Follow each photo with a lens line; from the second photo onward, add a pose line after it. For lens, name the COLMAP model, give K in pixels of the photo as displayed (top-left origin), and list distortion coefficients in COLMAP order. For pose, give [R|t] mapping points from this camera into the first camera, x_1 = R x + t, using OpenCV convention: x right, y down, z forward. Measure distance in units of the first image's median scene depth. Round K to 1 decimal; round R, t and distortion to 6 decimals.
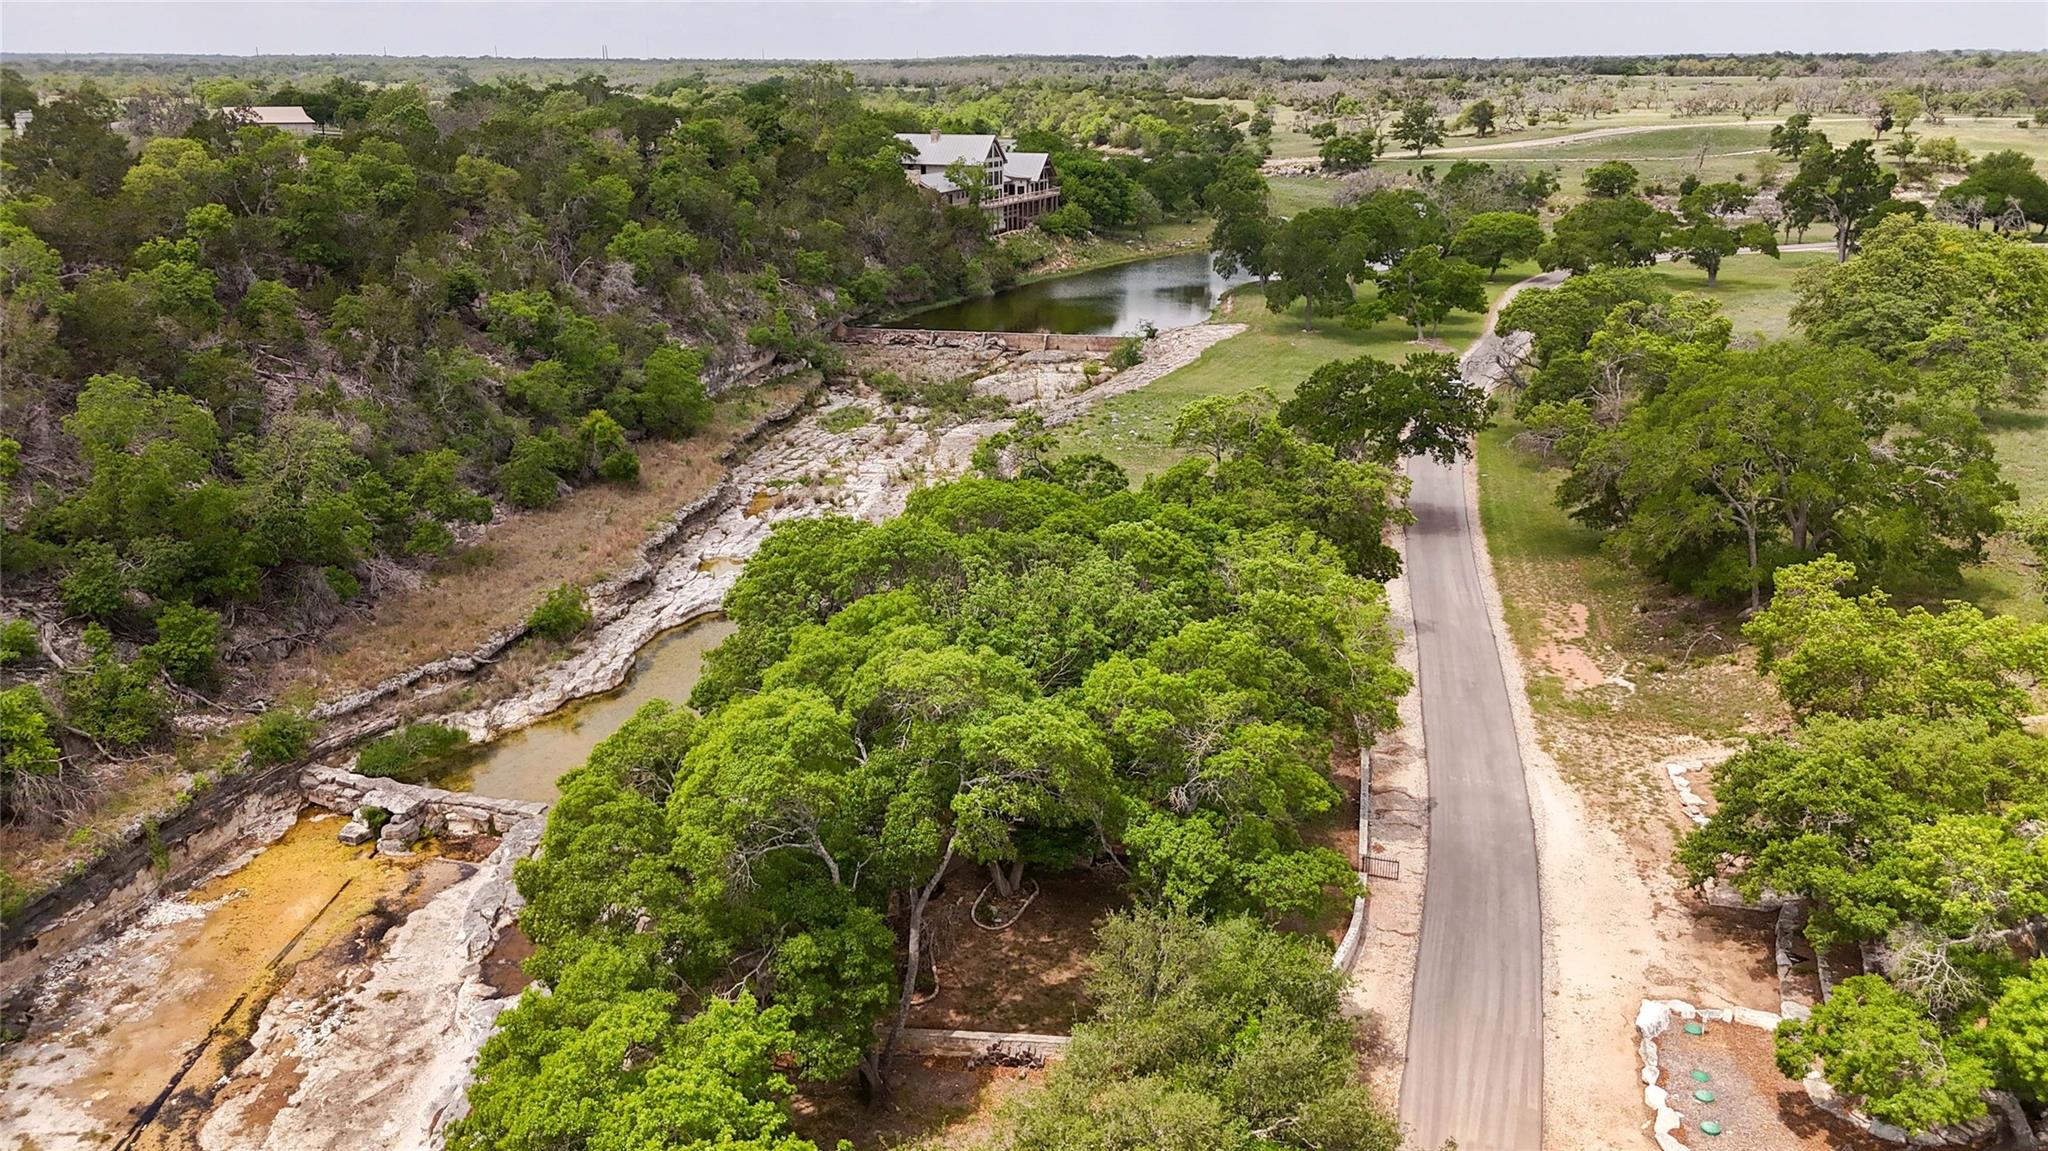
lens RADIAL K [[1510.2, 0, 1024.0], [0, 1510.2, 575.5], [0, 0, 1]] dist [0.103002, -0.137120]
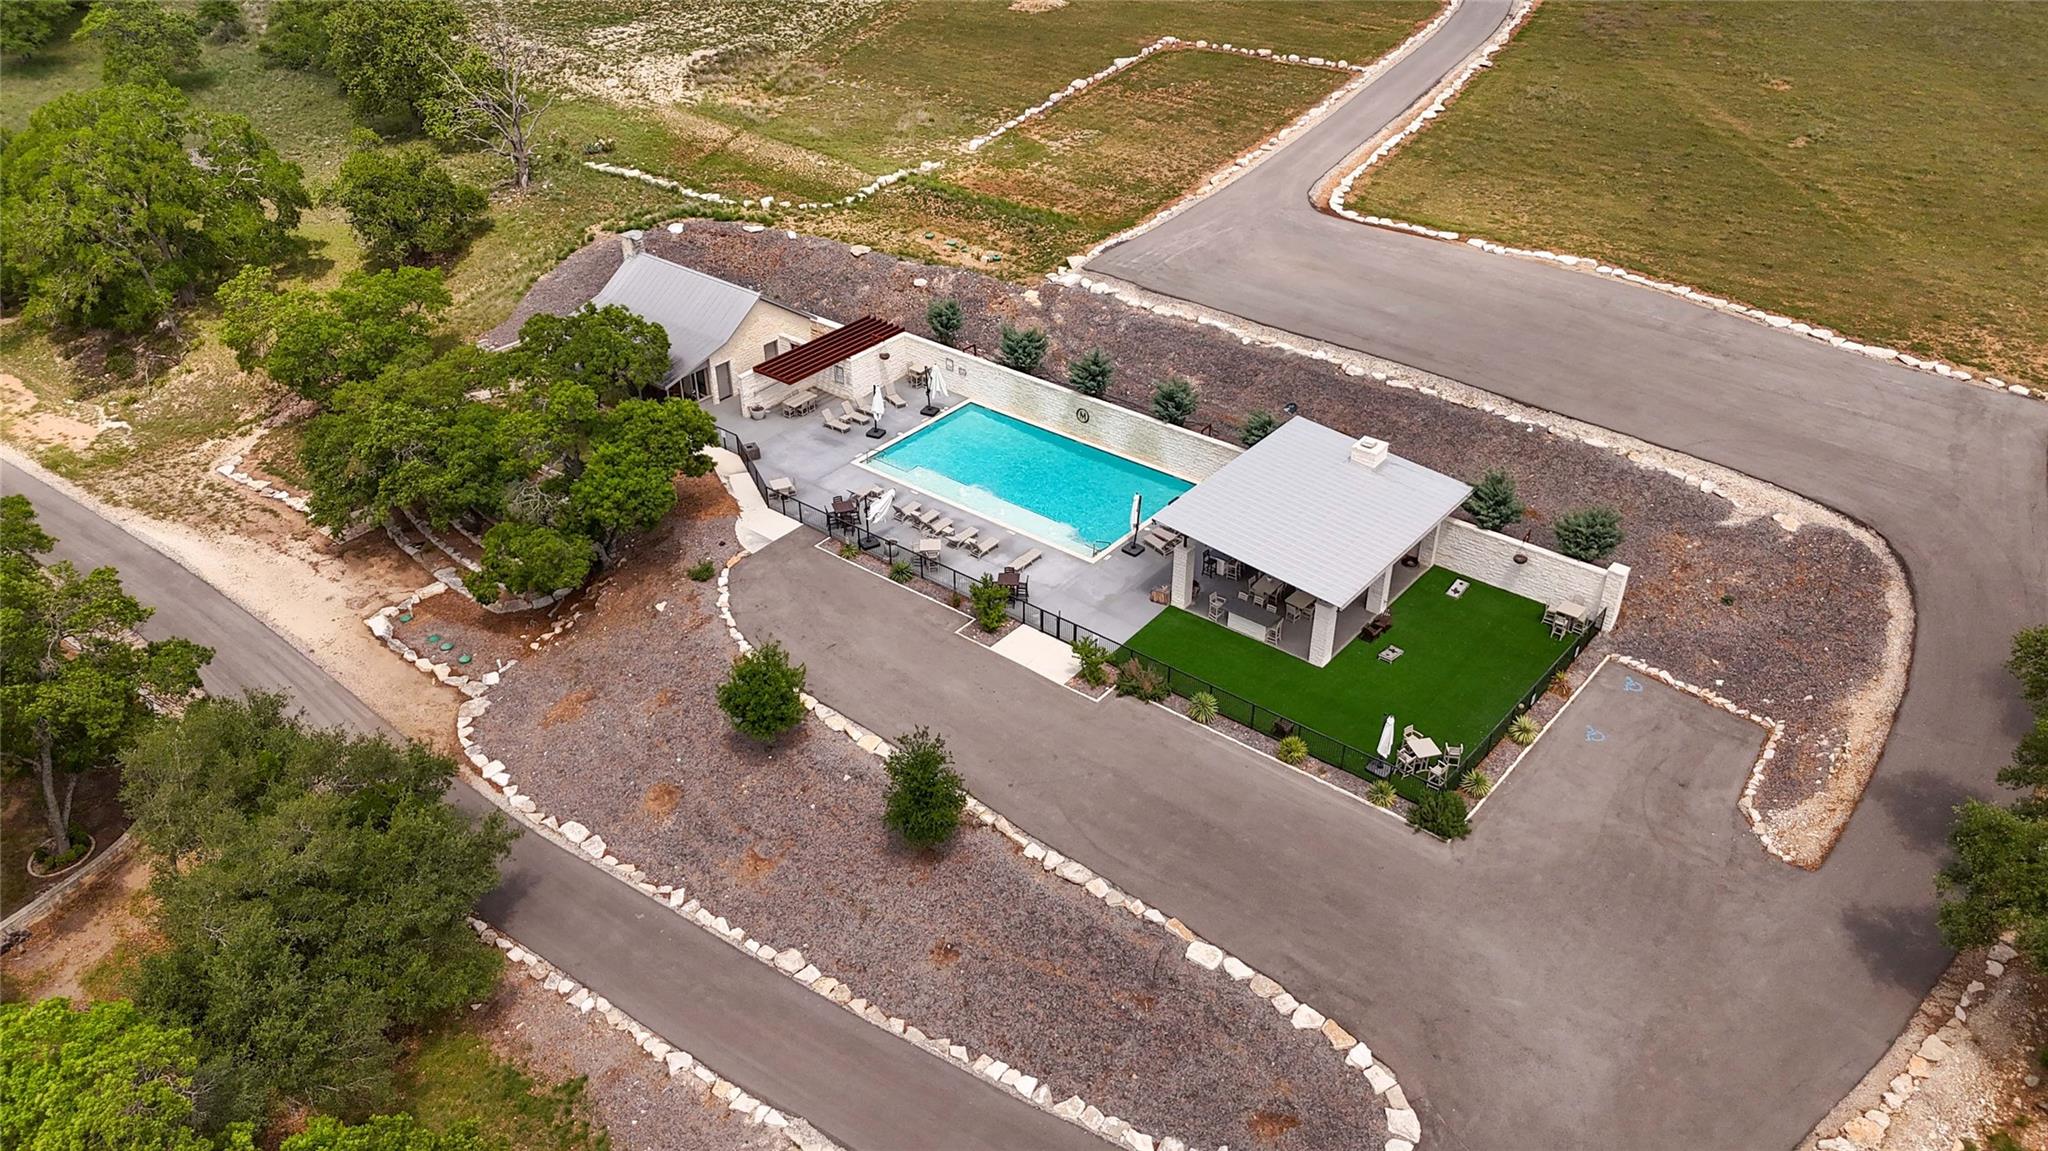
lens RADIAL K [[1510.2, 0, 1024.0], [0, 1510.2, 575.5], [0, 0, 1]] dist [0.103002, -0.137120]
pose [[0.399699, -0.496160, 0.770757, -0.290933], [0.284428, 0.866472, 0.410276, -0.115194], [-0.871402, 0.055238, 0.487450, -0.155652]]
